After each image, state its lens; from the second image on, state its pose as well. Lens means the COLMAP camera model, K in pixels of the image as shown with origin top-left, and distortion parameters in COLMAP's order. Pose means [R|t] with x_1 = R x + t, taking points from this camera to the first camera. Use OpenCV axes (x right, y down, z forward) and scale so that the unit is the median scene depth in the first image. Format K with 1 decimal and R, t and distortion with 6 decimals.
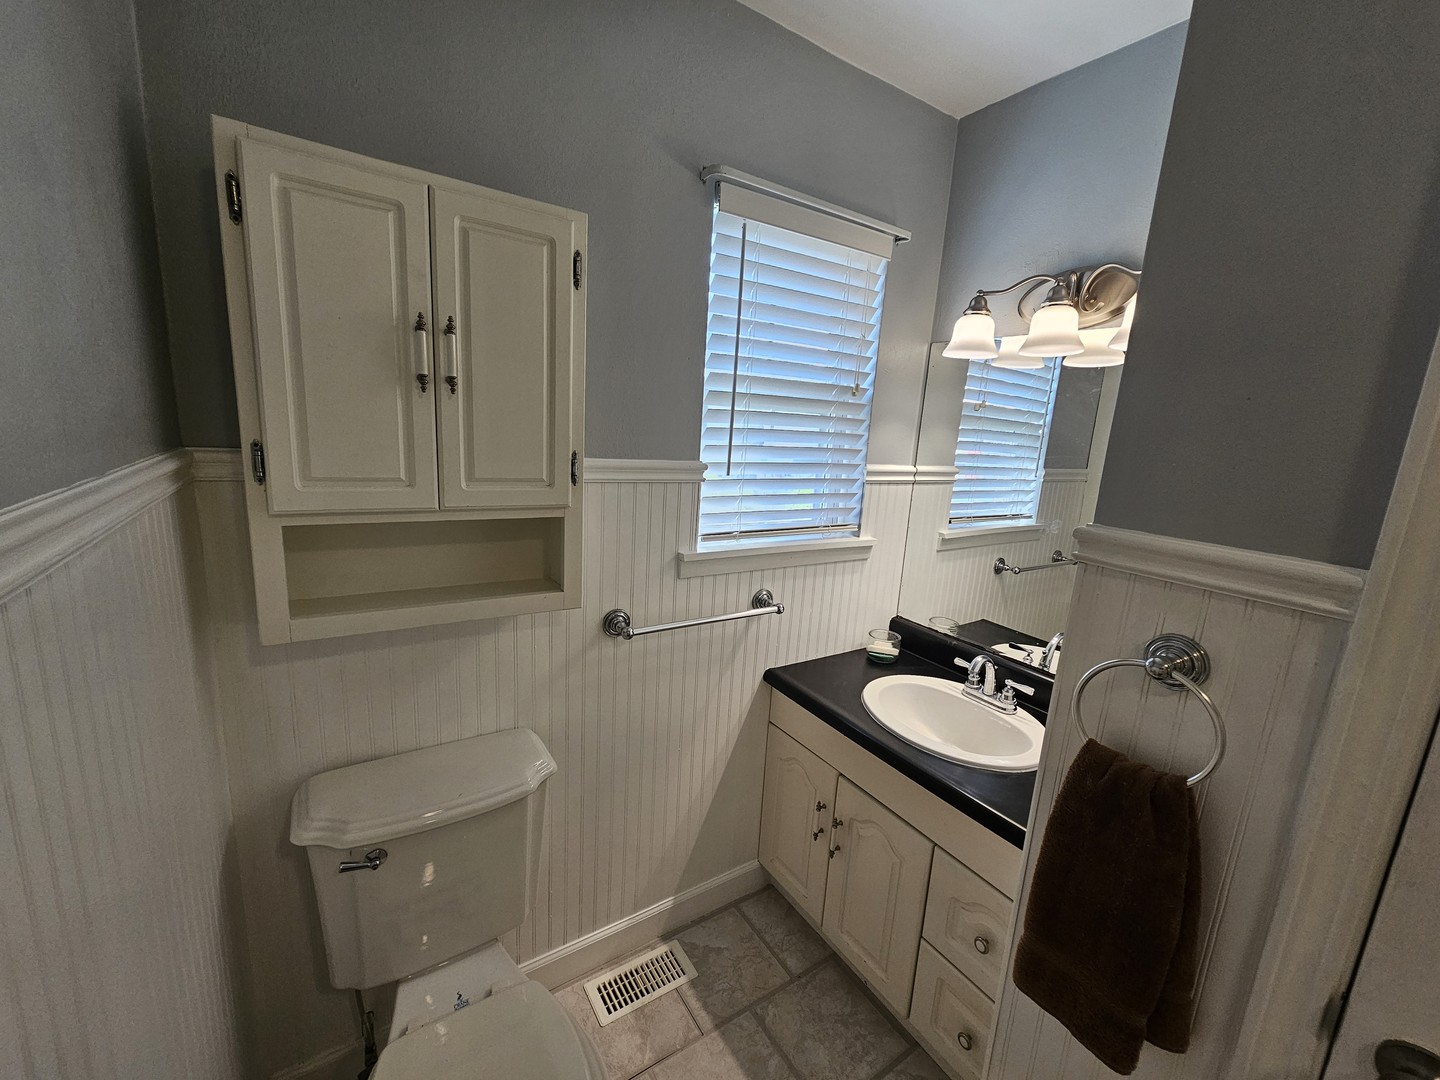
lens RADIAL K [[587.4, 0, 725.5], [0, 587.4, 545.7], [0, 0, 1]] dist [-0.001528, 0.003512]
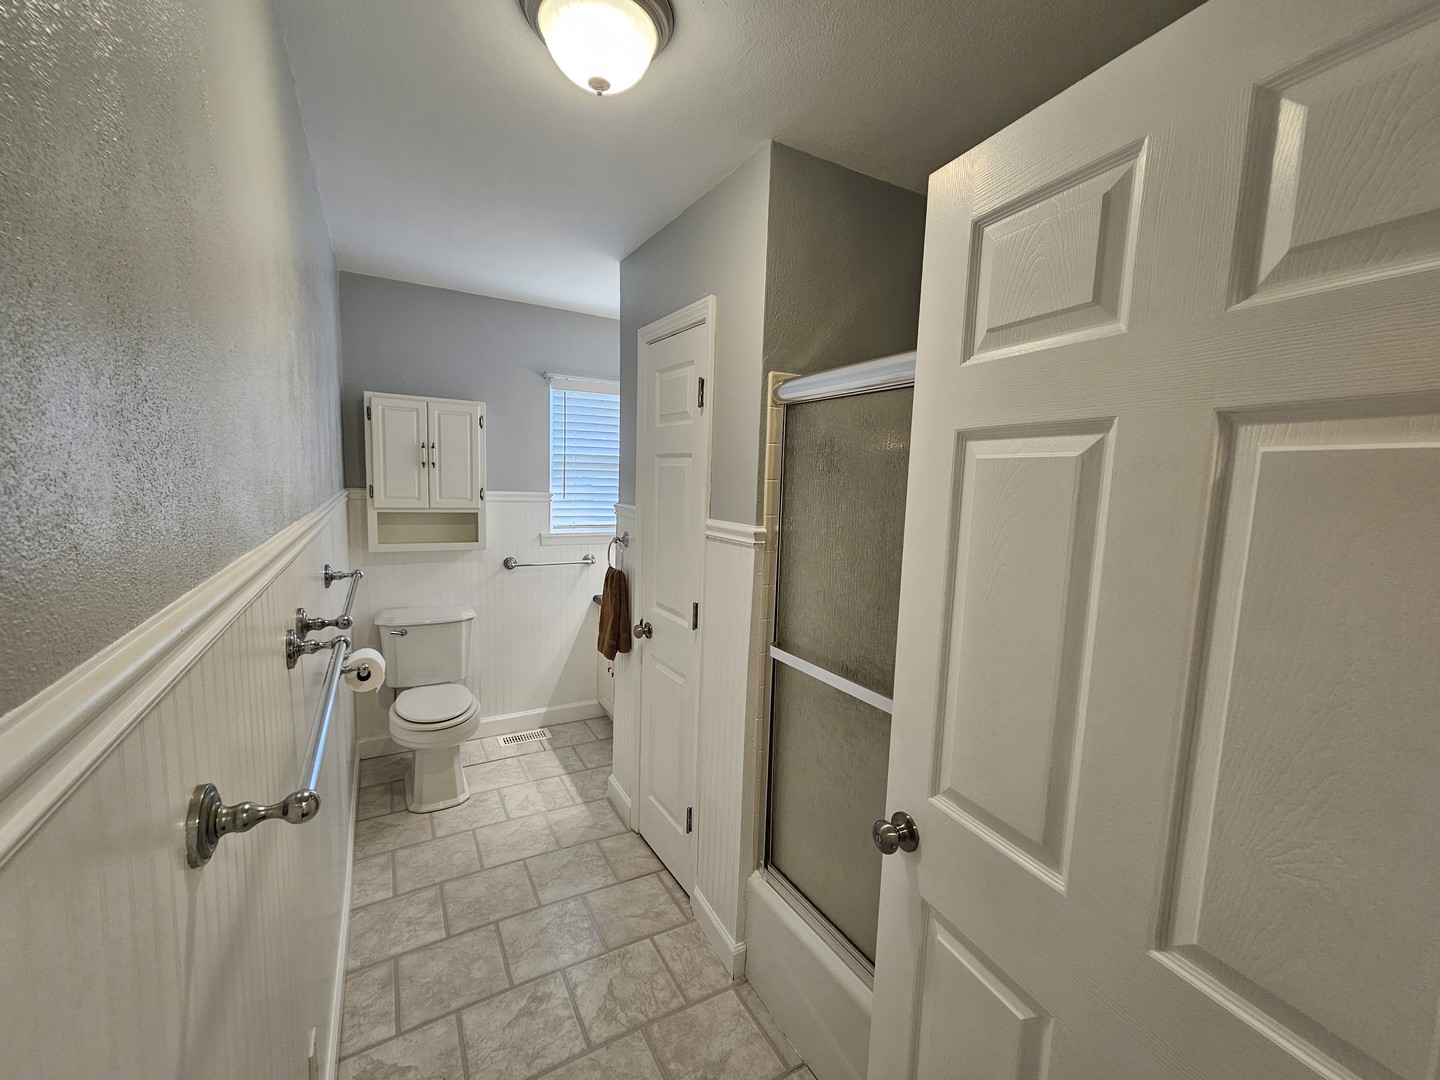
lens RADIAL K [[587.4, 0, 725.5], [0, 587.4, 545.7], [0, 0, 1]] dist [-0.001528, 0.003512]
pose [[0.998162, -0.016024, -0.058447, 1.029751], [0.011098, 0.996433, -0.083652, 0.346866], [0.059579, 0.082850, 0.994780, -1.605266]]
